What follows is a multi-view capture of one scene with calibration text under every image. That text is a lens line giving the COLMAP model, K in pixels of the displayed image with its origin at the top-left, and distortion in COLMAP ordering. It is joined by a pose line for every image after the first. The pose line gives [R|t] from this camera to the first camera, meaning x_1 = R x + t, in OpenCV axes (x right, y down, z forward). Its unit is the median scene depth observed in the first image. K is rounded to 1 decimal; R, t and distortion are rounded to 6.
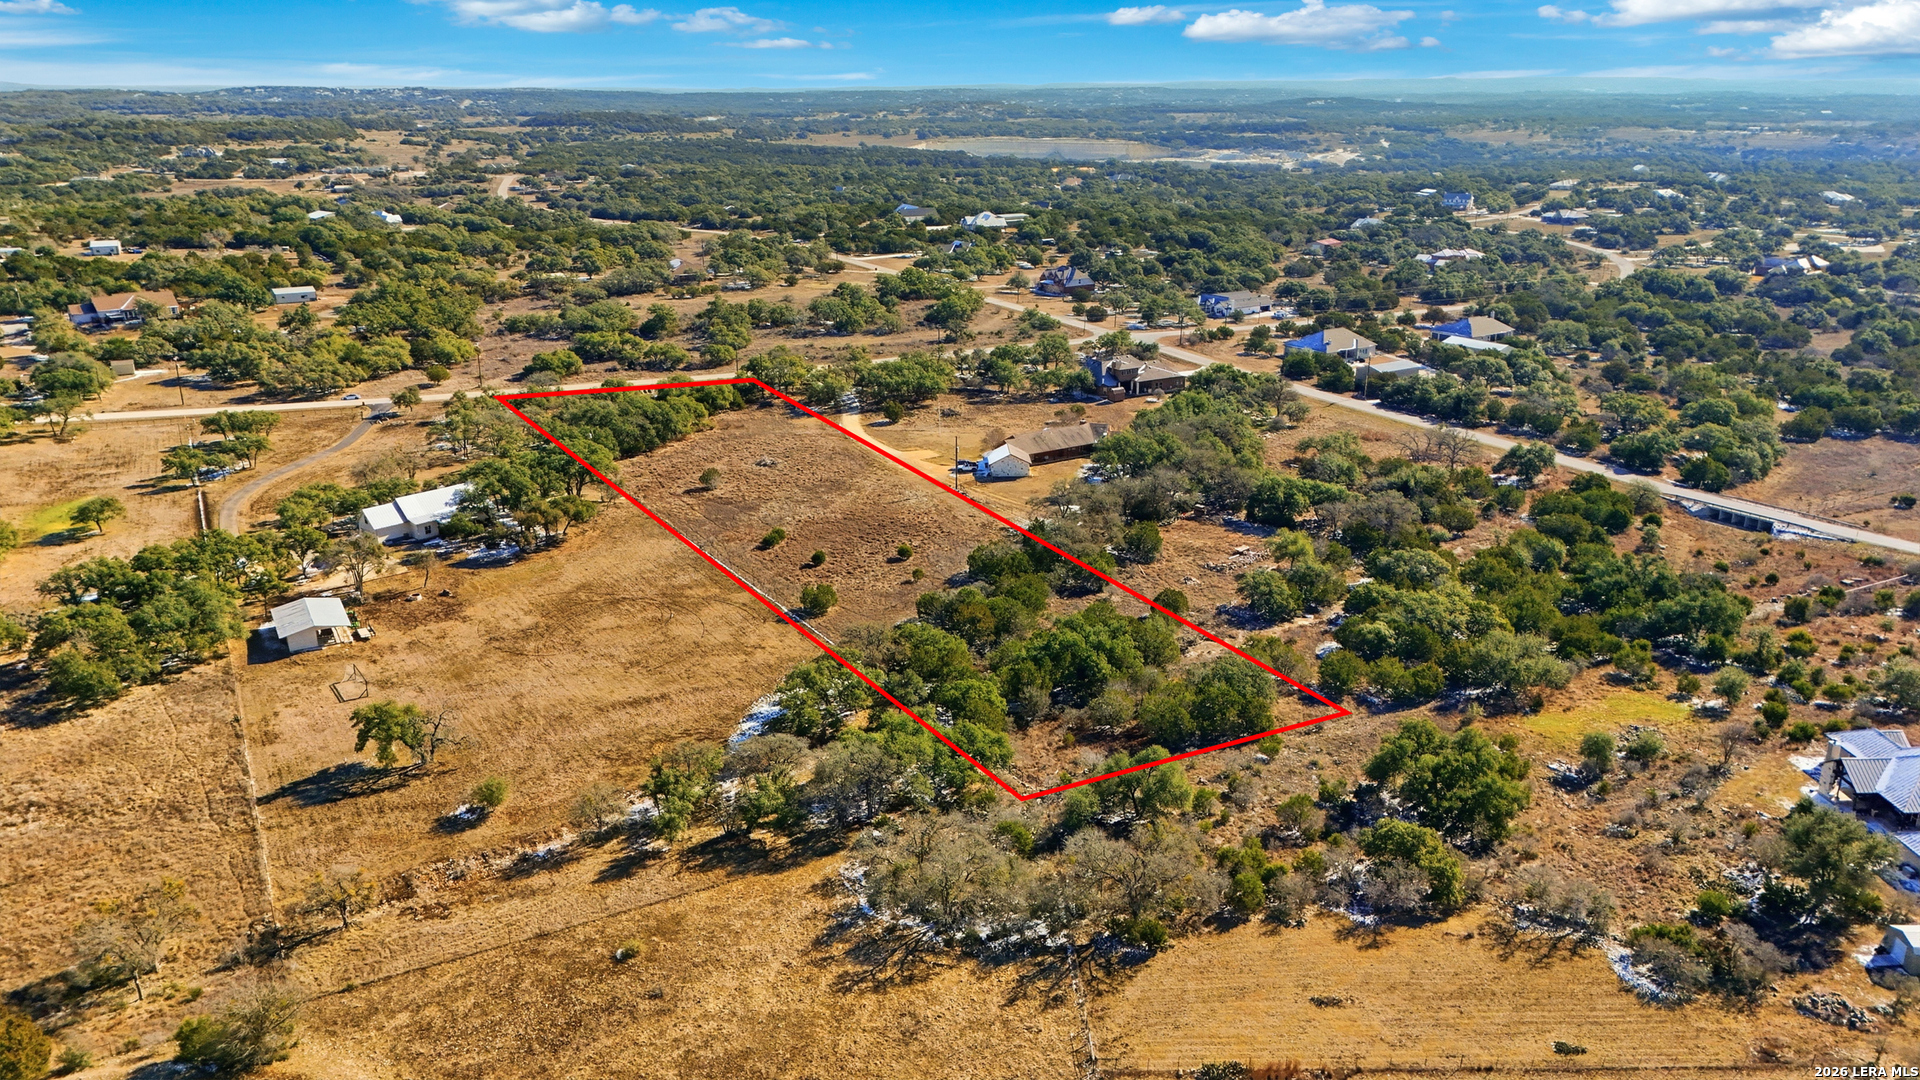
lens RADIAL K [[1387.9, 0, 960.0], [0, 1387.9, 540.0], [0, 0, 1]] dist [0.032608, 0.003481]
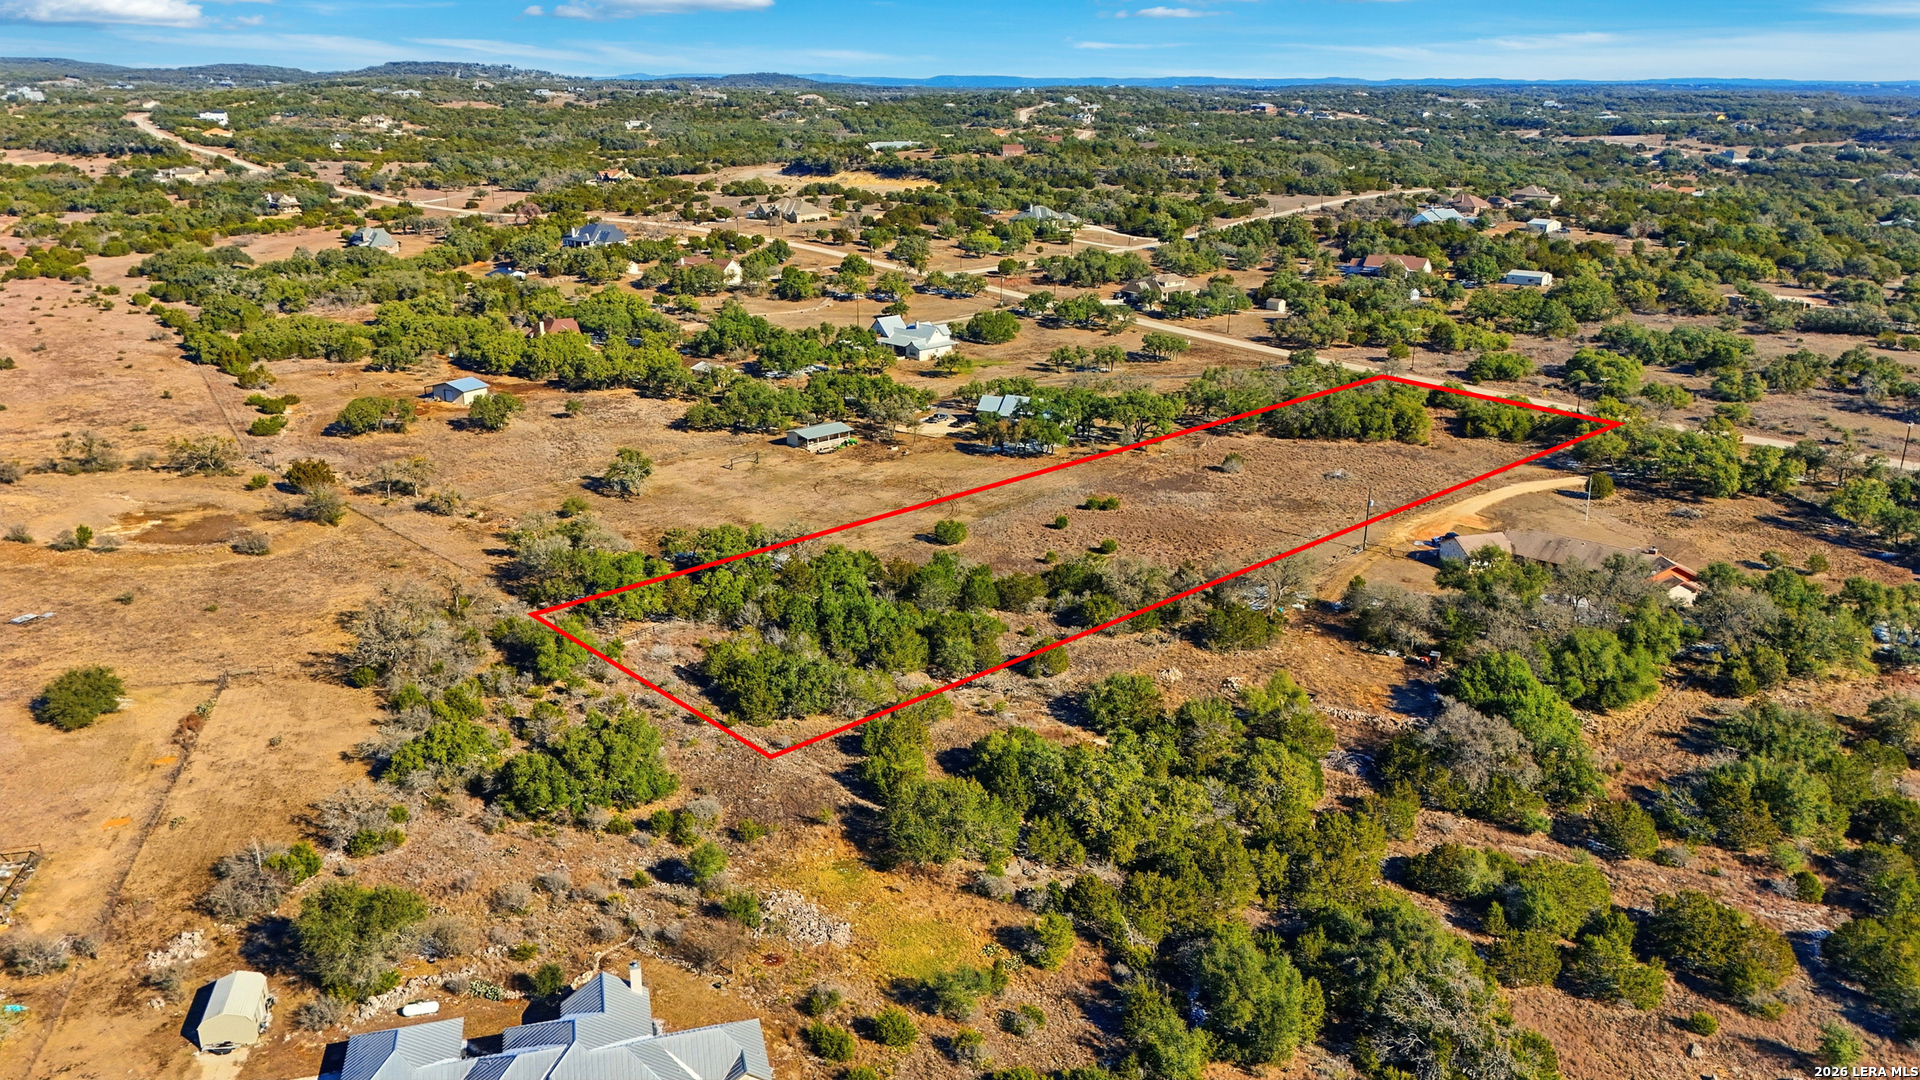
lens RADIAL K [[1387.9, 0, 960.0], [0, 1387.9, 540.0], [0, 0, 1]] dist [0.032608, 0.003481]
pose [[0.274242, 0.310027, -0.910316, 0.970961], [-0.308968, 0.924826, 0.221889, -0.213863], [0.910676, 0.220407, 0.349414, 0.652832]]
